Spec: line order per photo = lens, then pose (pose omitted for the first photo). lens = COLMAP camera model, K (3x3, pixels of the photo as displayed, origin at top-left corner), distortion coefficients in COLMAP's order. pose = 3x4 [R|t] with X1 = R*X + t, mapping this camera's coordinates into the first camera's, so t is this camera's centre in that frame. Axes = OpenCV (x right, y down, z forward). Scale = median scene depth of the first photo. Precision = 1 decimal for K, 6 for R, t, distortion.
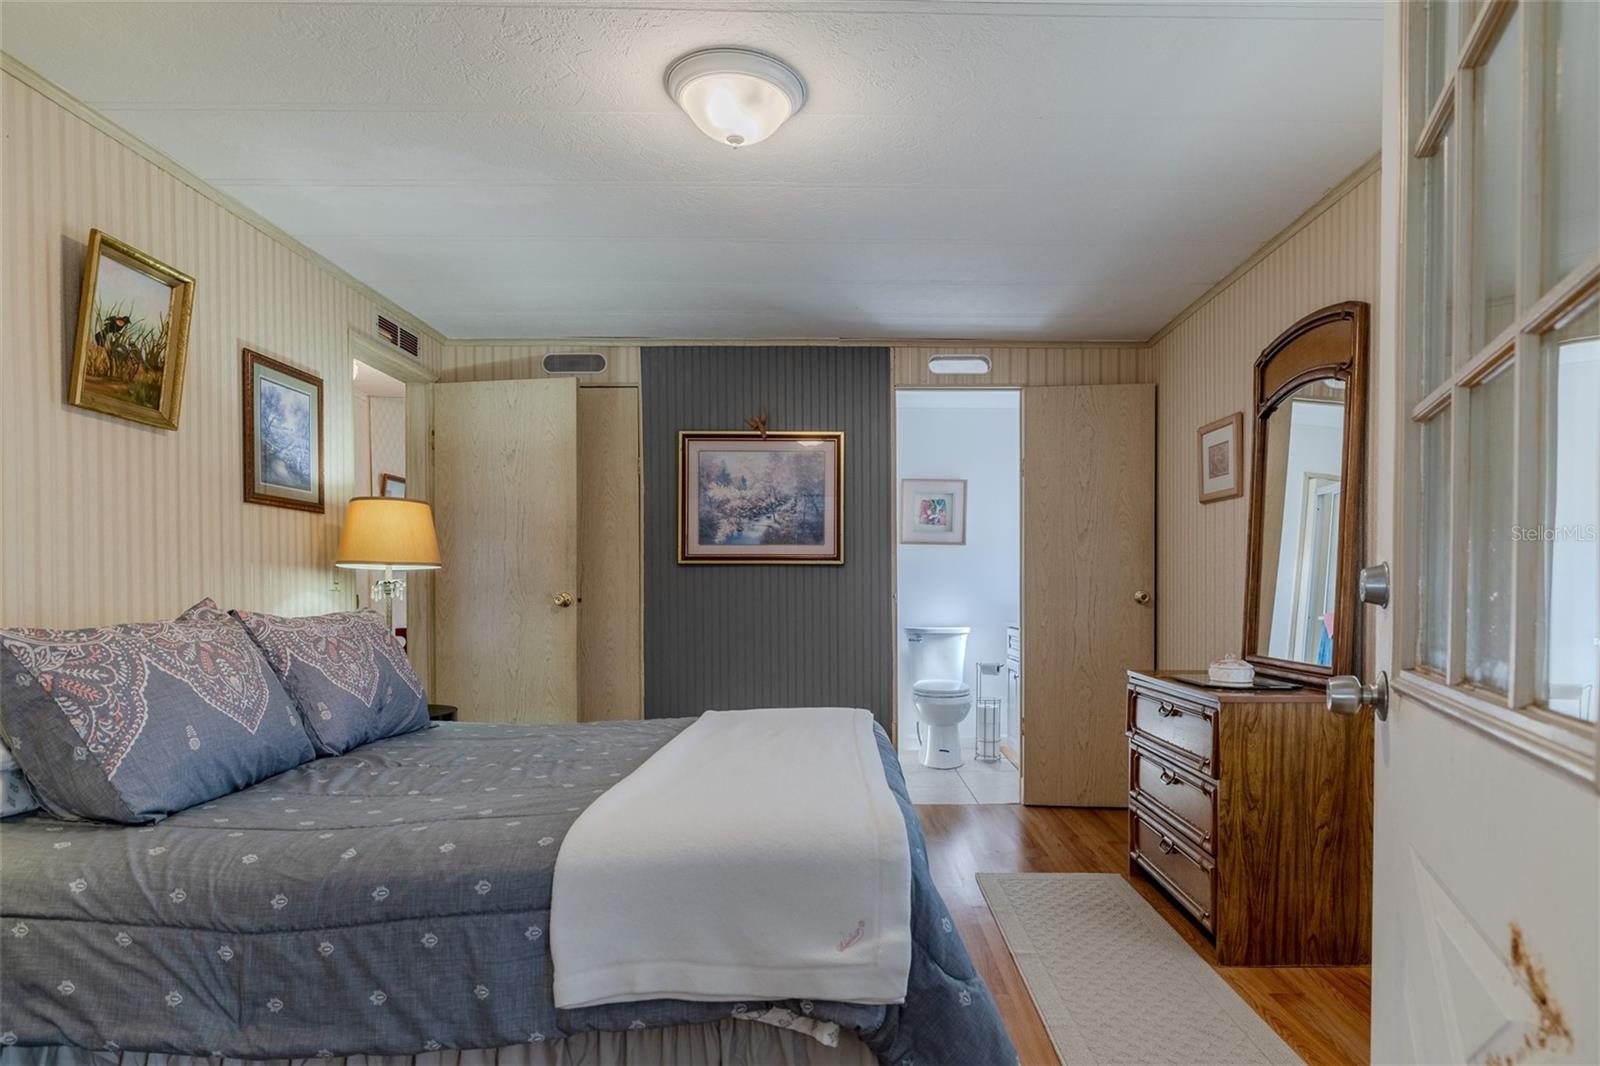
lens RADIAL K [[874.7, 0, 808.9], [0, 874.7, 604.7], [0, 0, 1]] dist [0.003467, 0.000435]
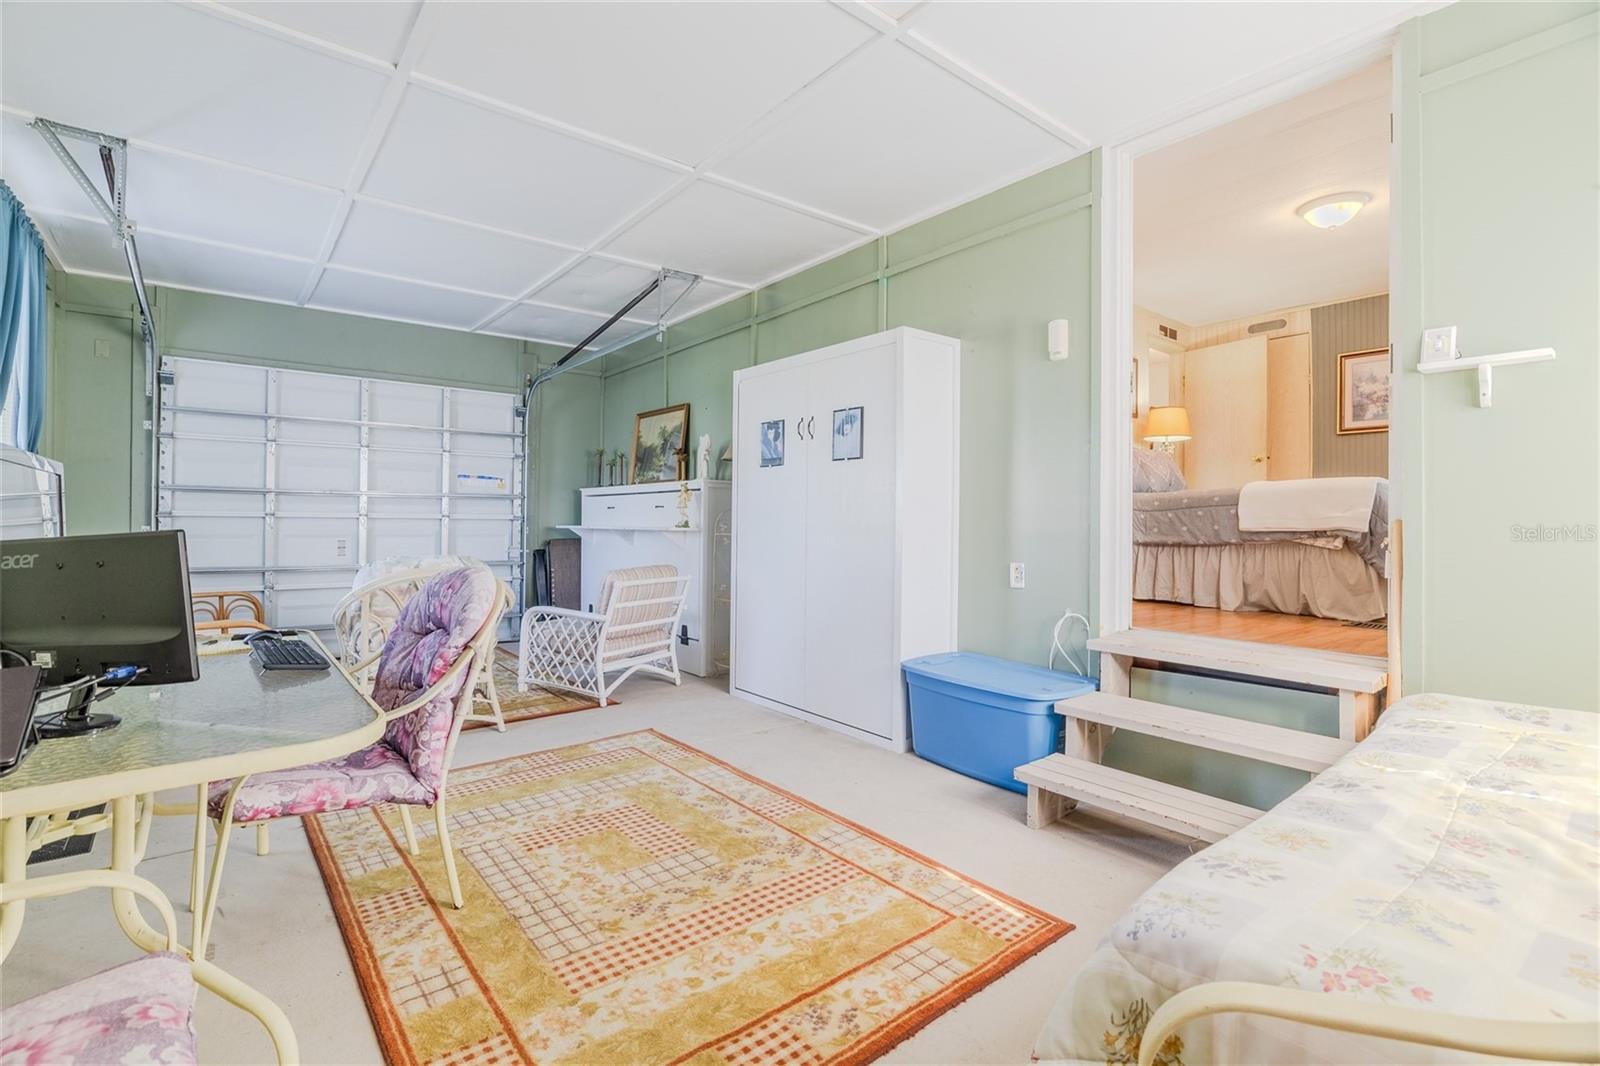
lens RADIAL K [[736.1, 0, 800.5], [0, 736.1, 524.0], [0, 0, 1]] dist [-0.003866, 0.001914]
pose [[0.656672, 0.000371, -0.754177, 0.333554], [-0.015457, 0.999796, -0.012967, 0.224313], [0.754018, 0.020172, 0.656544, -0.969007]]
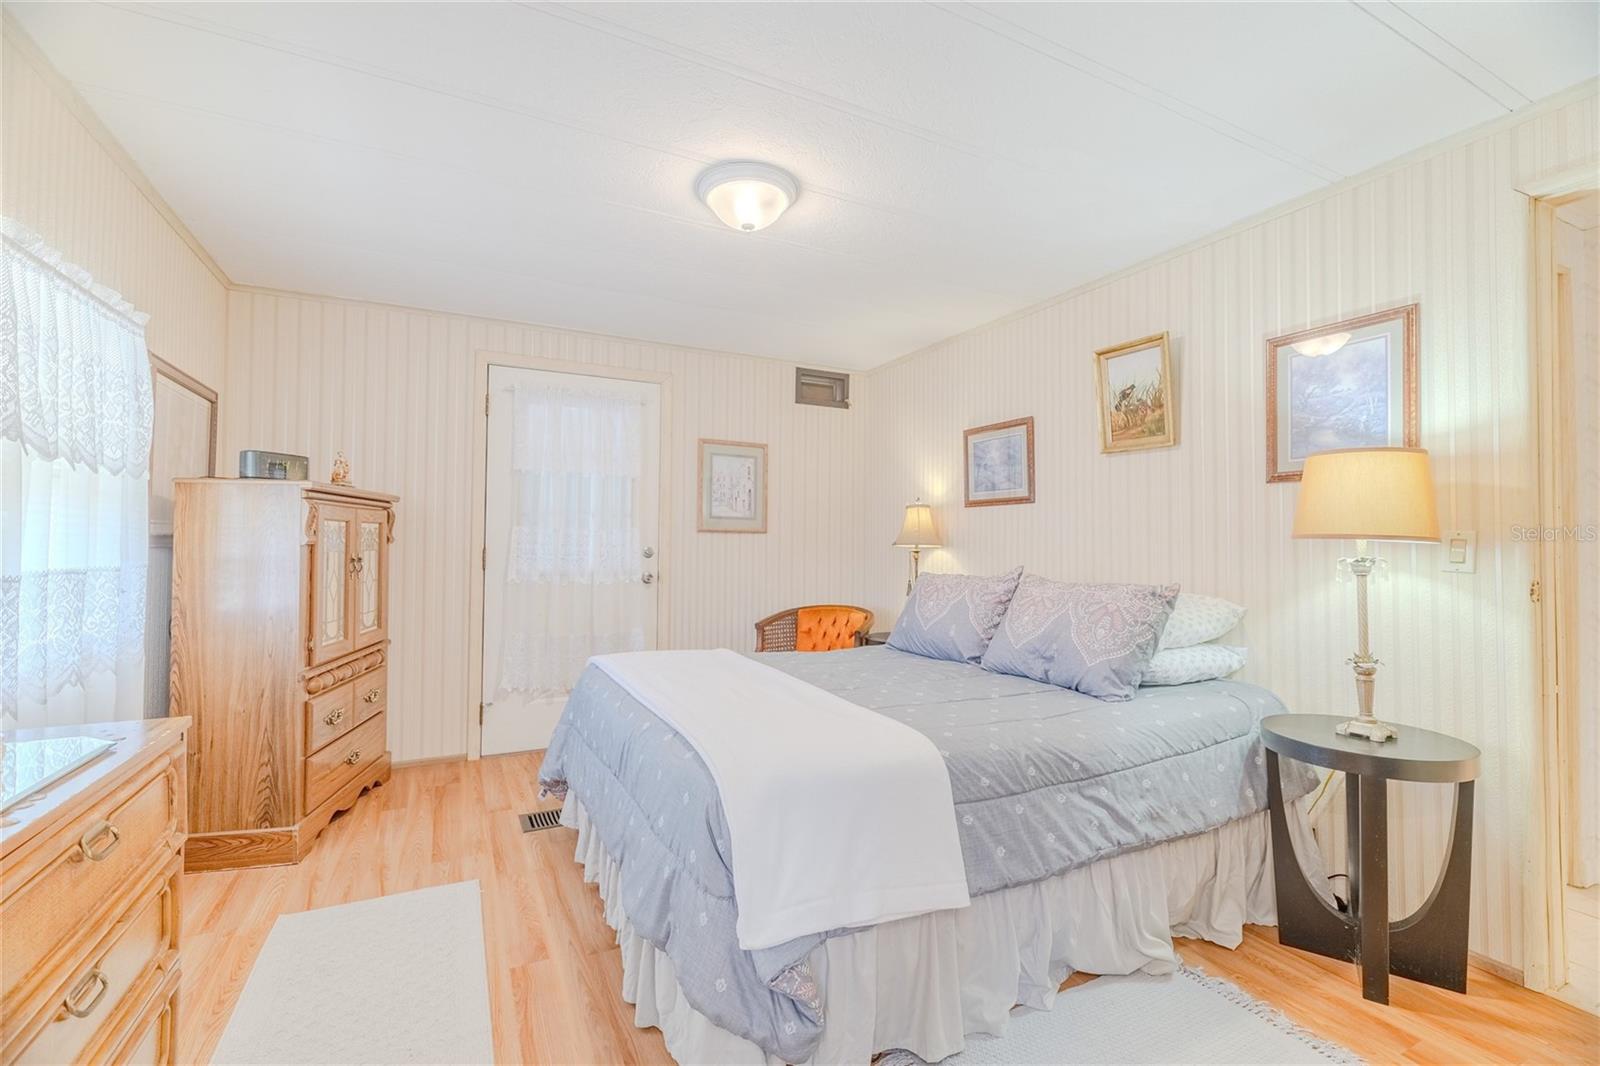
lens RADIAL K [[698.1, 0, 797.1], [0, 698.1, 533.0], [0, 0, 1]] dist [0.000579, 0.000037]
pose [[-0.879789, -0.006660, -0.475317, 0.260490], [-0.009237, 0.999953, 0.003087, -0.050526], [0.475274, 0.007106, -0.879809, 1.419665]]
